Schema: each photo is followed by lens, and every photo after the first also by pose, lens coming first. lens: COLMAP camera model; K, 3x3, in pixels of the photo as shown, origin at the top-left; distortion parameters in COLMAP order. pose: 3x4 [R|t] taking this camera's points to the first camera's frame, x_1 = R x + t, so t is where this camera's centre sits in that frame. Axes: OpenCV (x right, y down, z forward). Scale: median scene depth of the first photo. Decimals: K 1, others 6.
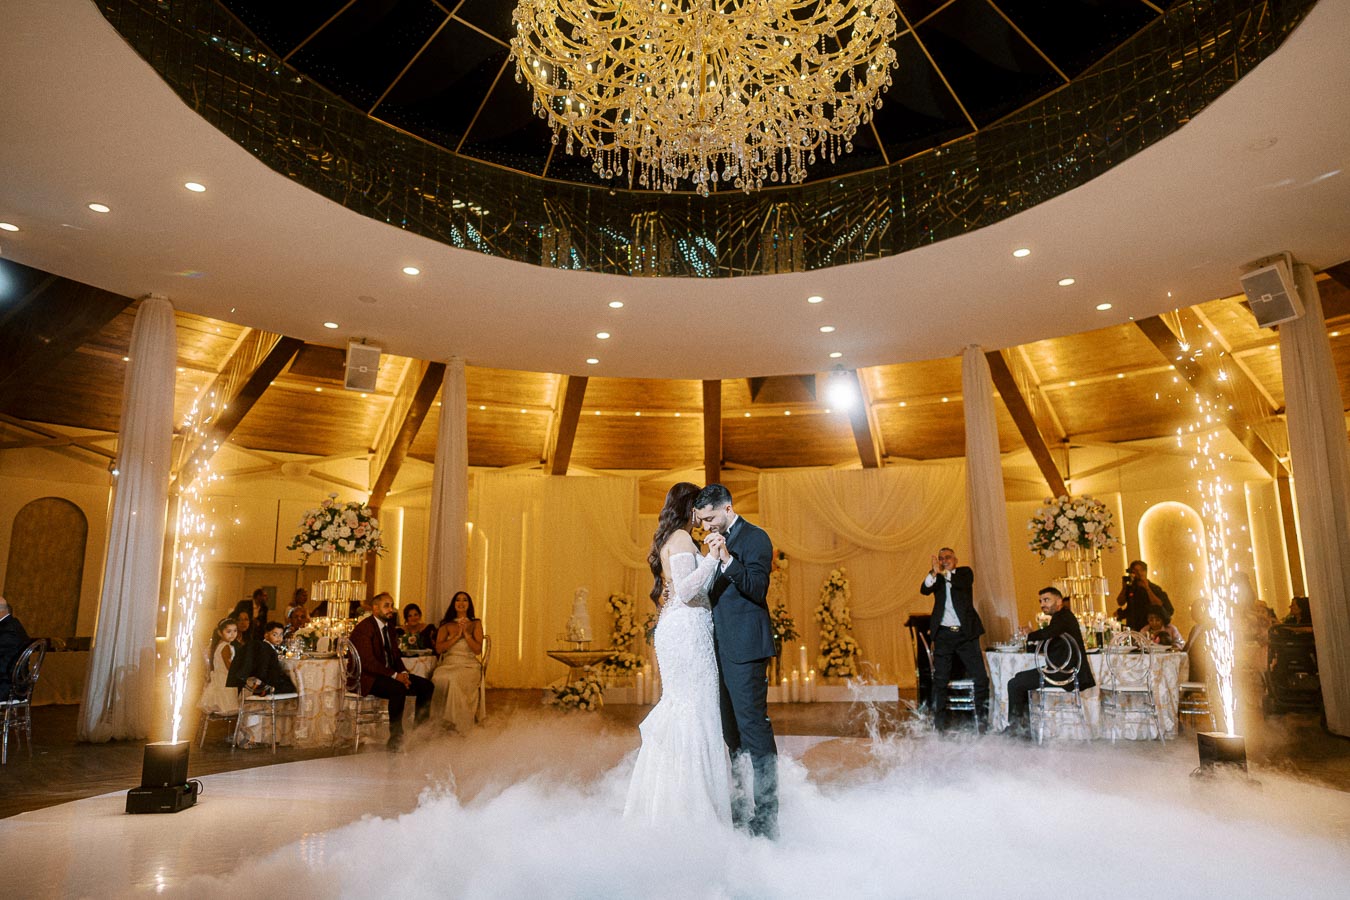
lens RADIAL K [[914.5, 0, 672.8], [0, 914.5, 461.0], [0, 0, 1]] dist [-0.044331, 0.062877]
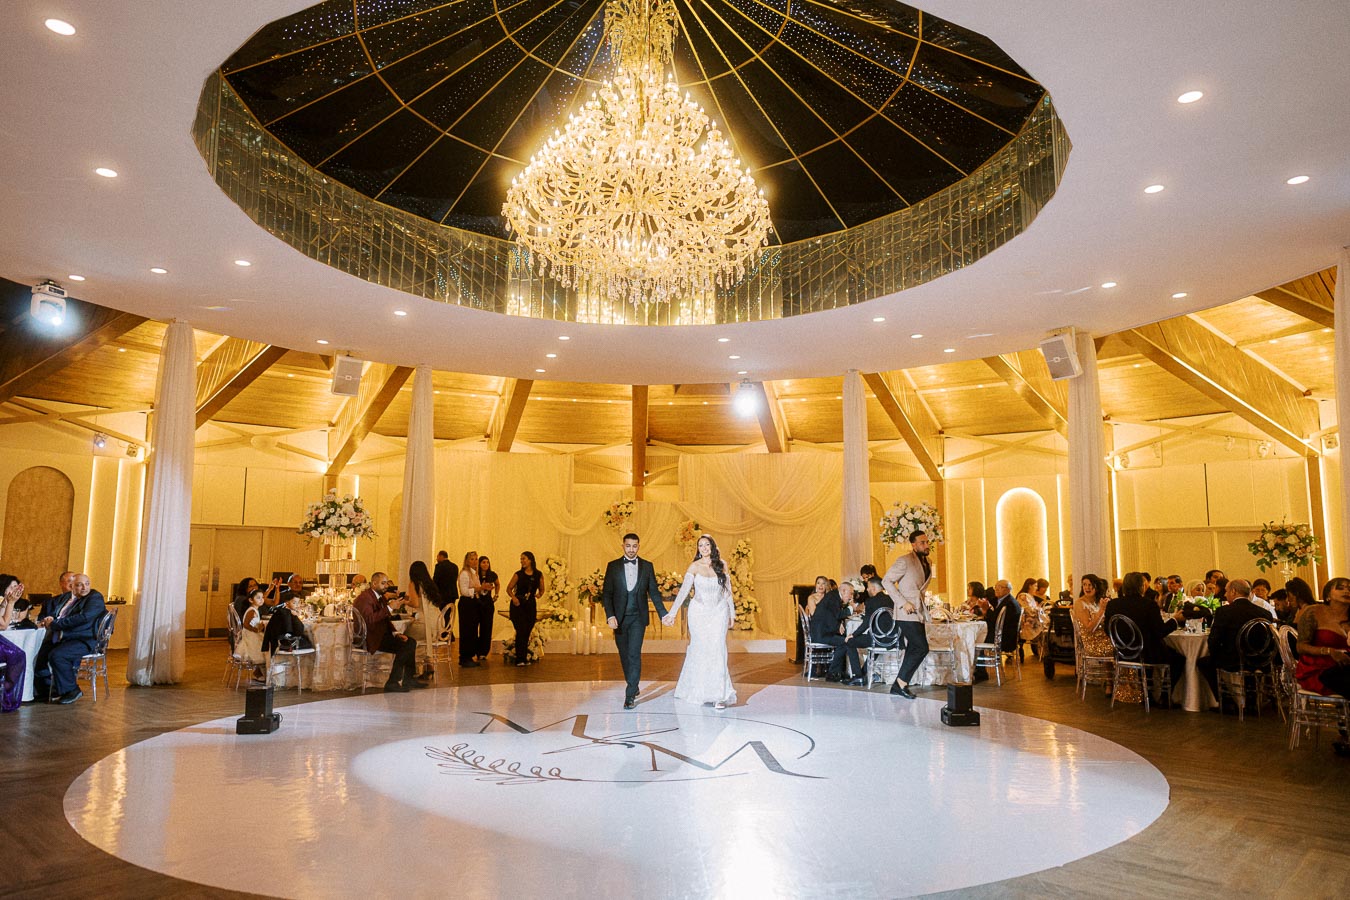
lens RADIAL K [[953.4, 0, 680.2], [0, 953.4, 451.9], [0, 0, 1]] dist [-0.043418, 0.066536]
pose [[0.995999, 0.022667, 0.086445, -0.010442], [-0.028047, 0.997710, 0.061541, -0.079537], [-0.084852, -0.063719, 0.994354, -0.241261]]
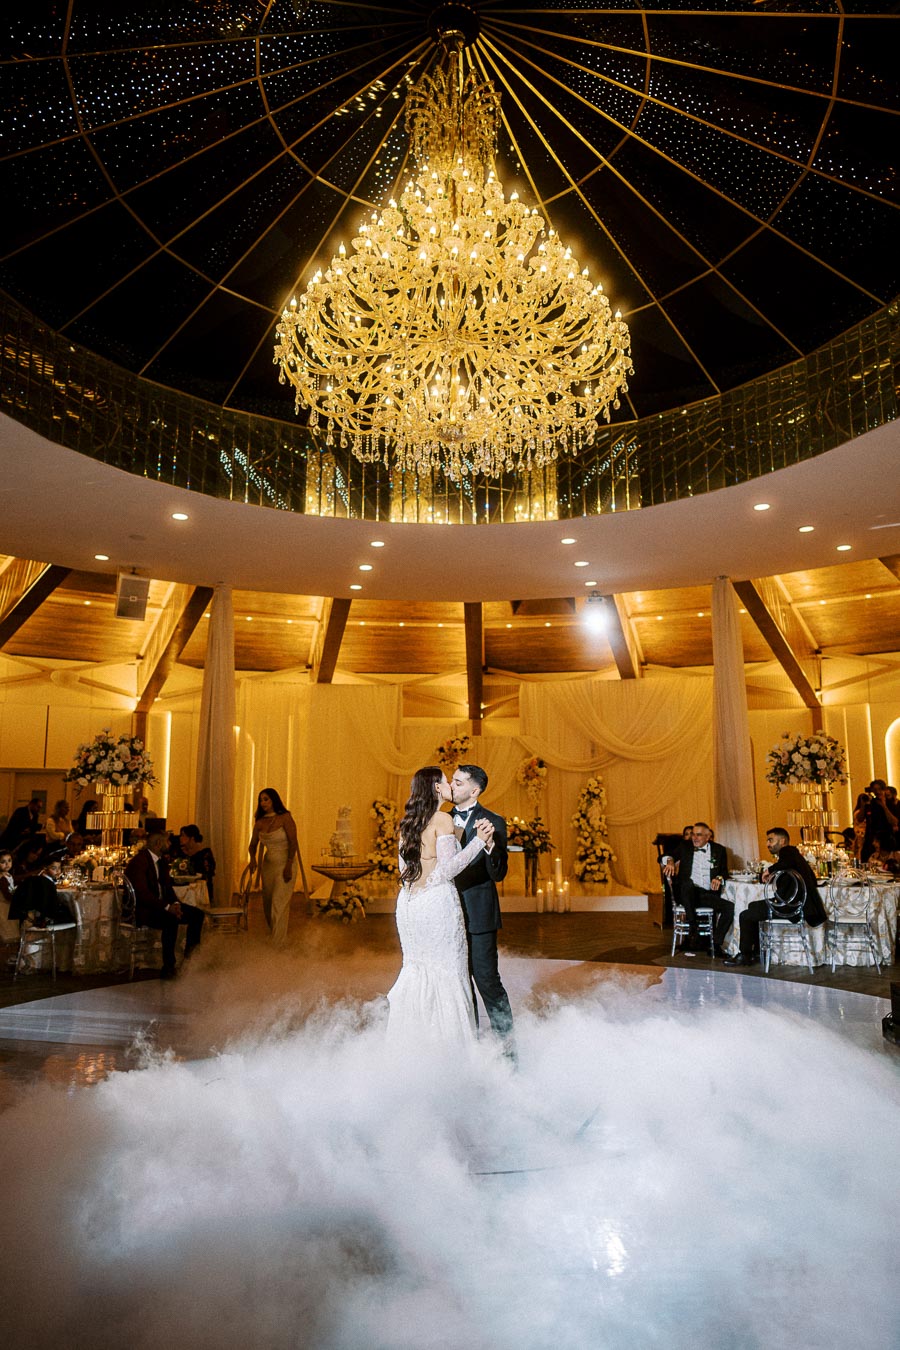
lens RADIAL K [[931.3, 0, 459.7], [0, 931.3, 660.4], [0, 0, 1]] dist [-0.041059, 0.056444]
pose [[0.999835, 0.005117, 0.017452, 0.010763], [-0.005730, 0.999362, 0.035256, -0.060095], [-0.017260, -0.035350, 0.999226, -0.052257]]
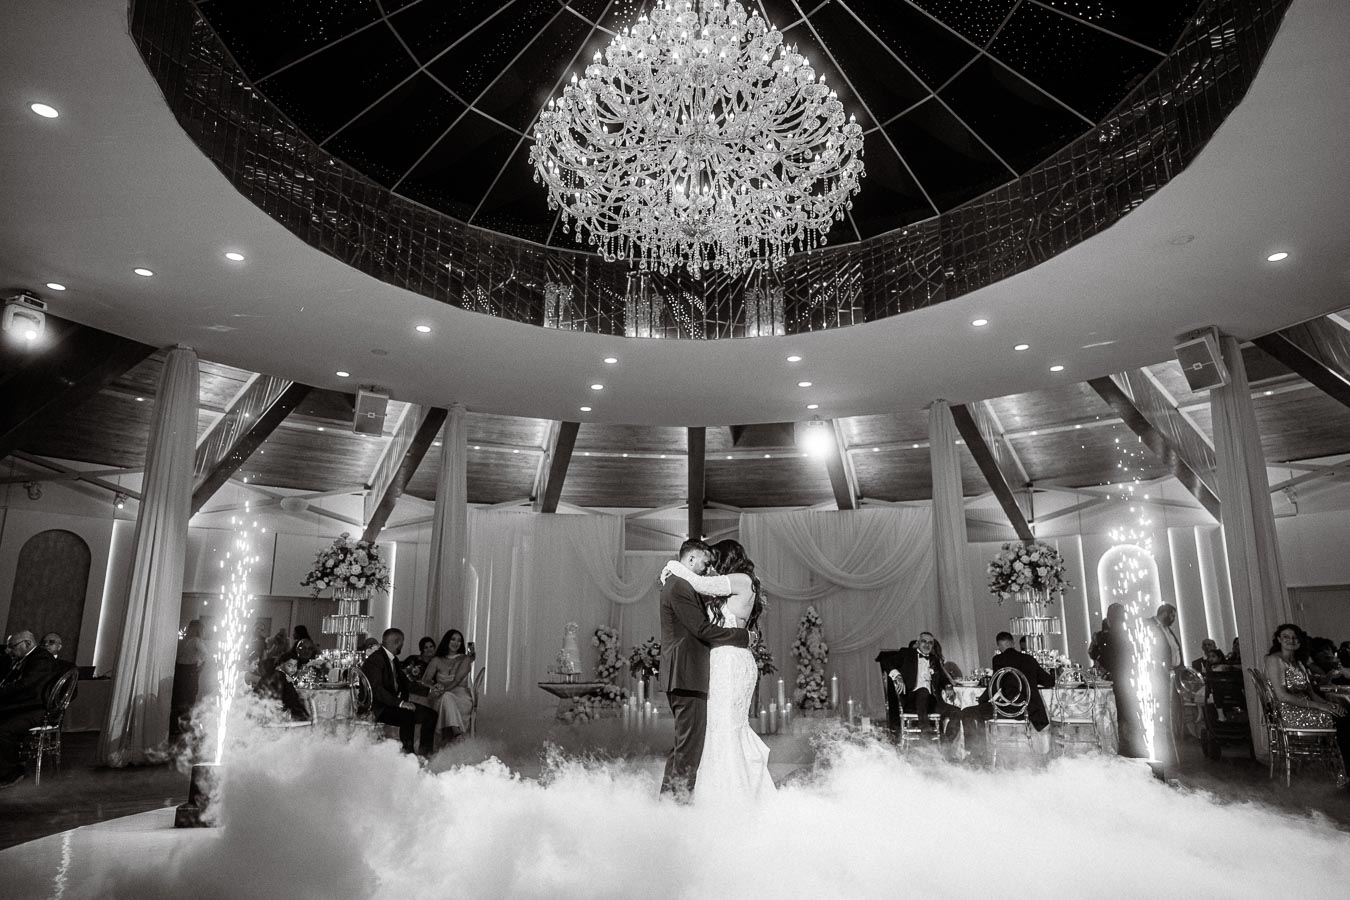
lens RADIAL K [[916.9, 0, 675.0], [0, 916.9, 450.0], [0, 0, 1]] dist [-0.039515, 0.055854]
pose [[0.999611, 0.012598, 0.024886, -0.009045], [-0.011469, 0.998921, -0.045001, -0.013530], [-0.025426, 0.044698, 0.998677, -0.065589]]
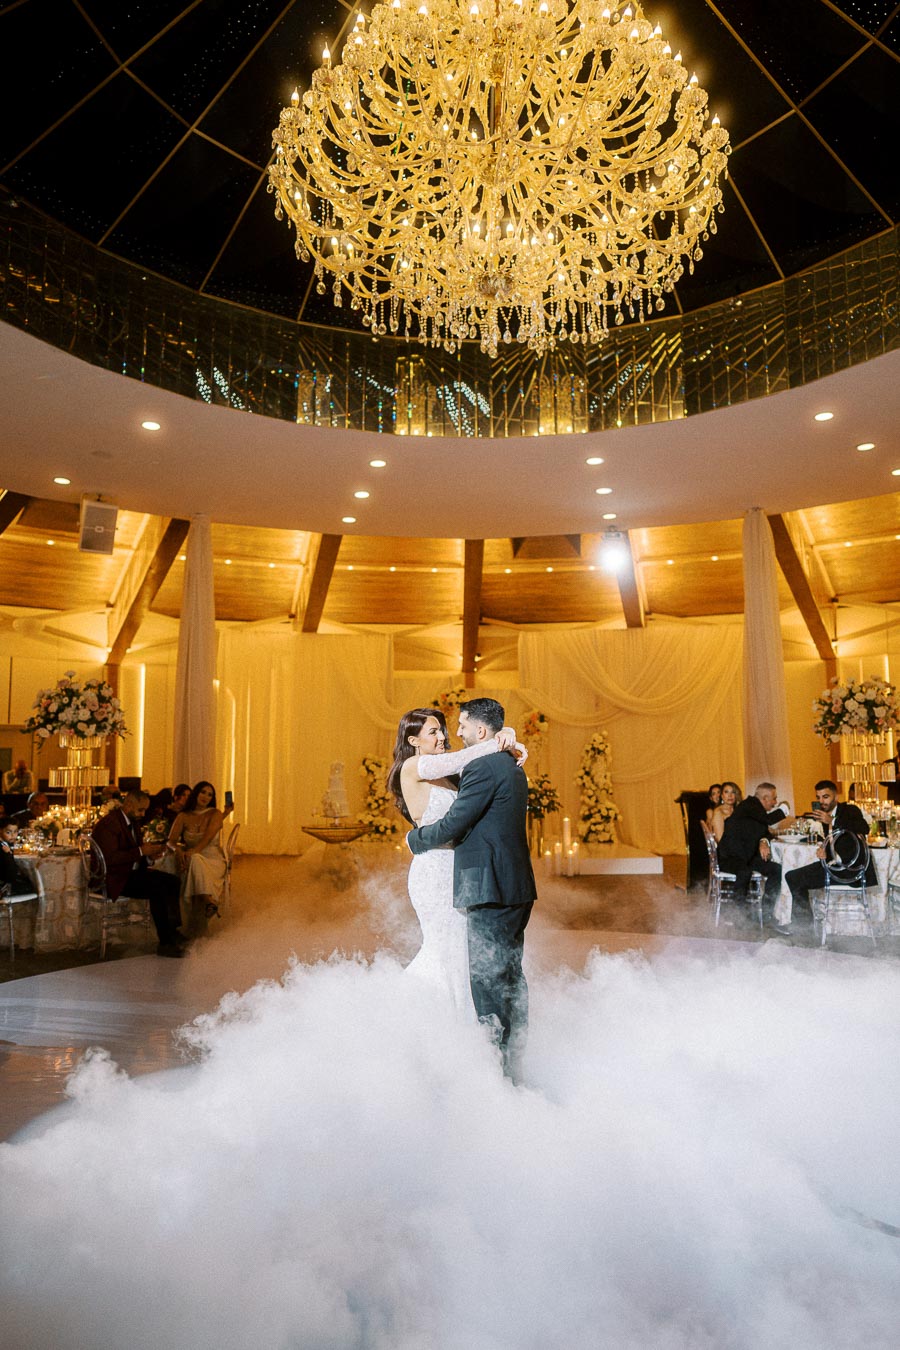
lens RADIAL K [[914.5, 0, 450.0], [0, 914.5, 675.0], [0, 0, 1]] dist [-0.044331, 0.062877]
pose [[0.999219, 0.003916, 0.039308, -0.019717], [-0.007400, 0.996016, 0.088870, -0.033136], [-0.038803, -0.089092, 0.995267, 0.054332]]
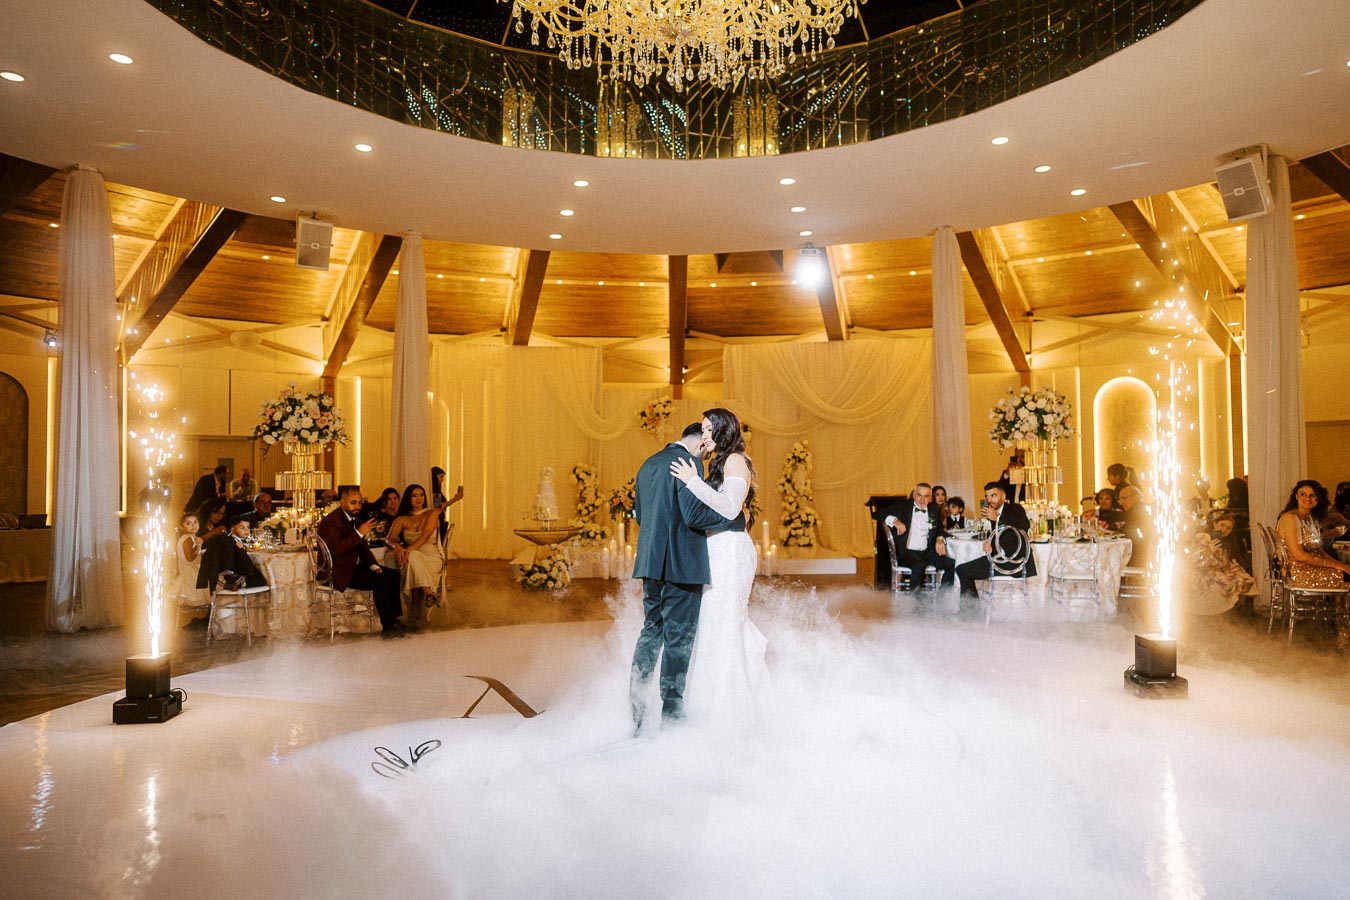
lens RADIAL K [[923.7, 0, 679.7], [0, 923.7, 452.6], [0, 0, 1]] dist [-0.042902, 0.059597]
pose [[0.998657, -0.000439, 0.051802, -0.006883], [-0.007717, 0.987549, 0.157124, -0.035193], [-0.051226, -0.157313, 0.986219, -0.003059]]
